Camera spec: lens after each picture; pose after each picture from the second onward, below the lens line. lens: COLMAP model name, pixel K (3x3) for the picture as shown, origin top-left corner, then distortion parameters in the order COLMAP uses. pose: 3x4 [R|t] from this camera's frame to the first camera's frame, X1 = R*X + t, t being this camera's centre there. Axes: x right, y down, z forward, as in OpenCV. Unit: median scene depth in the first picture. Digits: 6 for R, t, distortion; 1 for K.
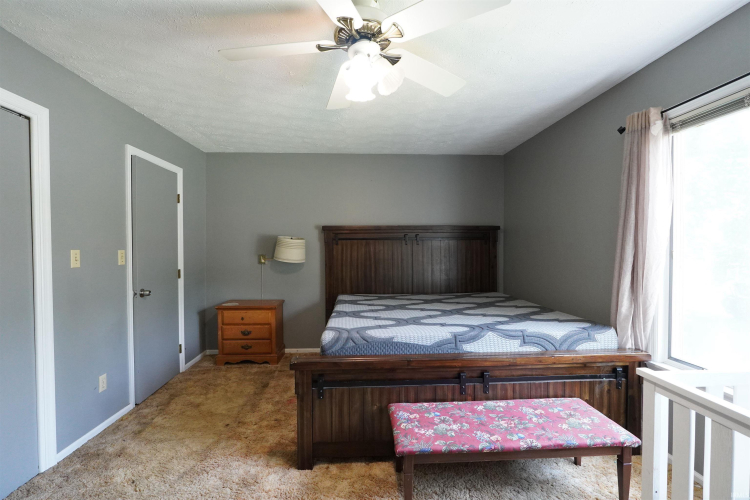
lens RADIAL K [[343.4, 0, 375.0], [0, 343.4, 251.2], [0, 0, 1]] dist [-0.019282, 0.003860]
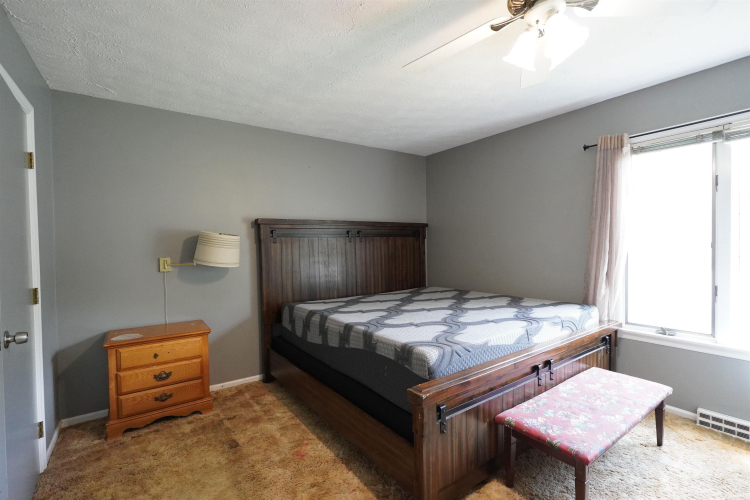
lens RADIAL K [[343.4, 0, 376.9], [0, 343.4, 248.9], [0, 0, 1]] dist [-0.019282, 0.003860]
pose [[0.845995, -0.017918, 0.532890, -0.372836], [0.021030, 0.999779, 0.000230, 0.000680], [-0.532776, 0.011012, 0.846184, 0.217210]]
